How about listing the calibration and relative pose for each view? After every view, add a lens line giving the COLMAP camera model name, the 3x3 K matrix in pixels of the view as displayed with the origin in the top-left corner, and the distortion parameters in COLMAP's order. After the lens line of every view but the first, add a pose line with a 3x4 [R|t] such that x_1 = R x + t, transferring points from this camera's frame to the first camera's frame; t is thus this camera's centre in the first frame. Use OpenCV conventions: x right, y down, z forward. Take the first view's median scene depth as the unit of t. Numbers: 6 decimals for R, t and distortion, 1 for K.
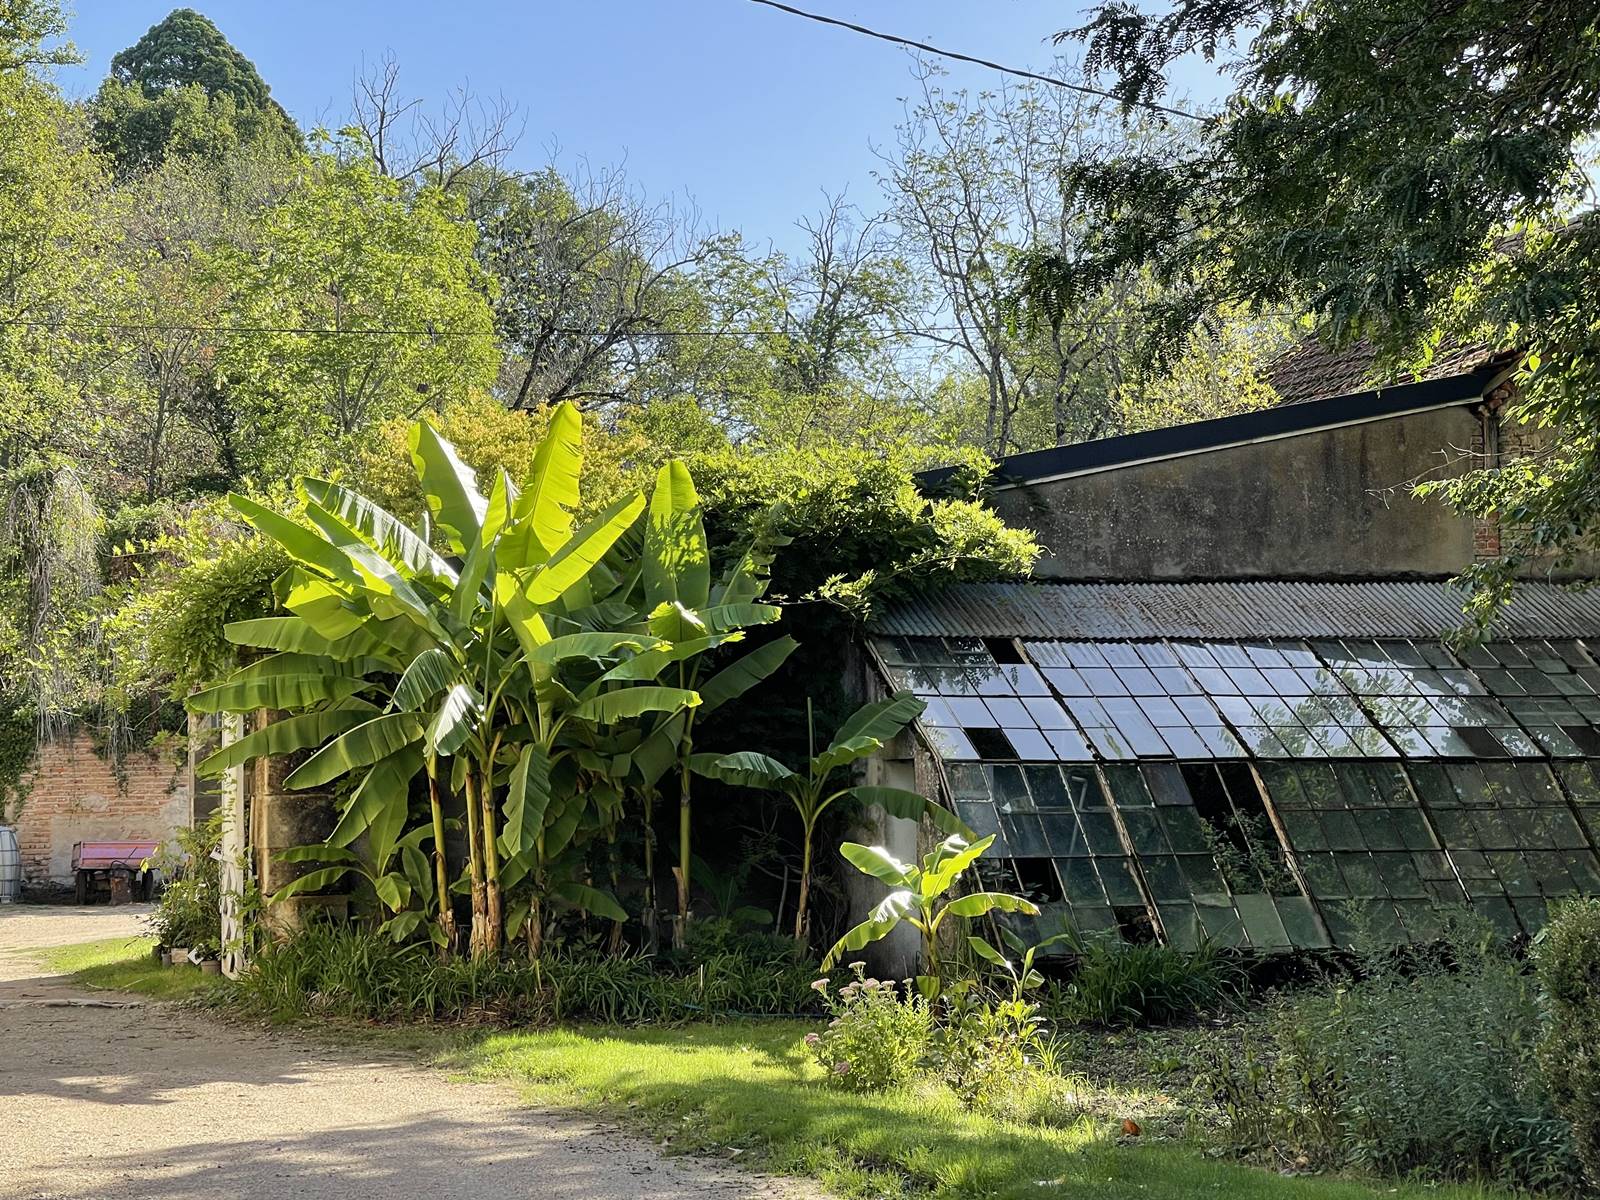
lens RADIAL K [[3002.6, 0, 800.0], [0, 3002.6, 600.0], [0, 0, 1]] dist [0.197612, 0.200472]
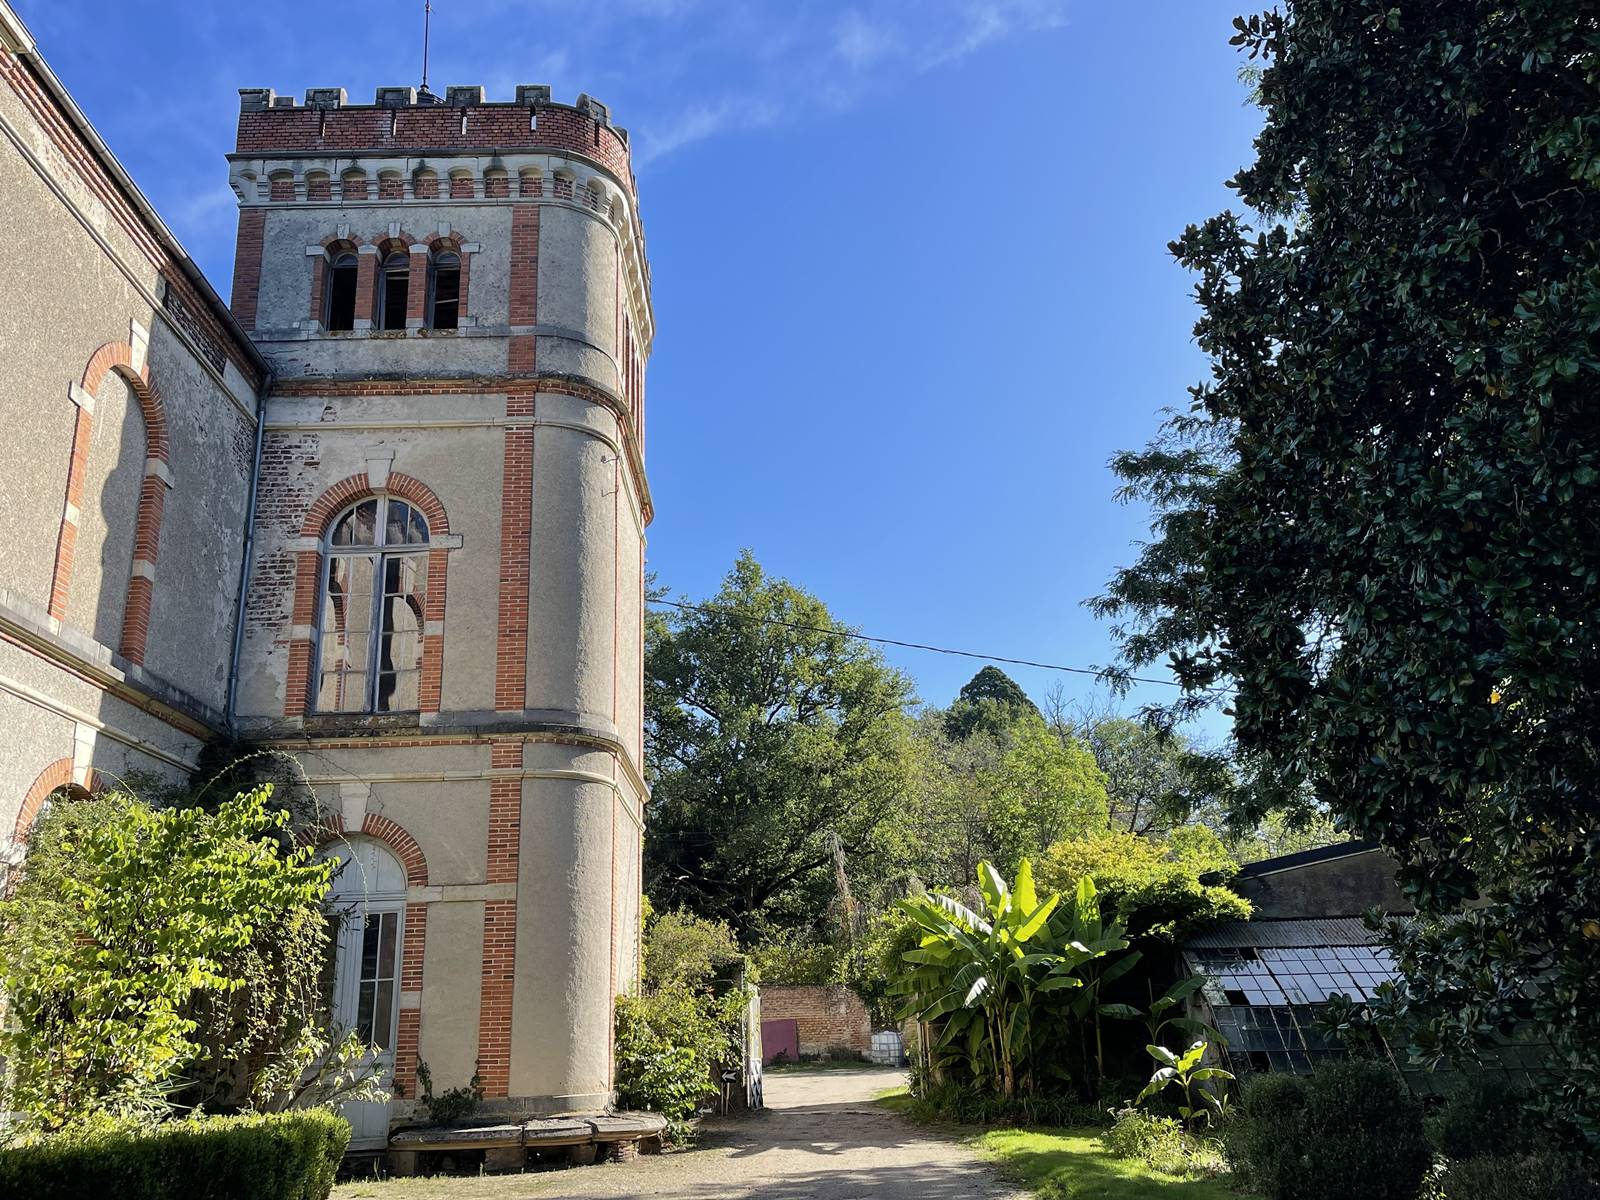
lens RADIAL K [[1326.8, 0, 800.0], [0, 1326.8, 600.0], [0, 0, 1]] dist [0.014526, 0.003678]
pose [[0.938558, -0.115003, -0.325396, 0.113685], [0.035223, 0.969843, -0.241171, -0.012197], [0.343319, 0.214891, 0.914305, -0.087058]]
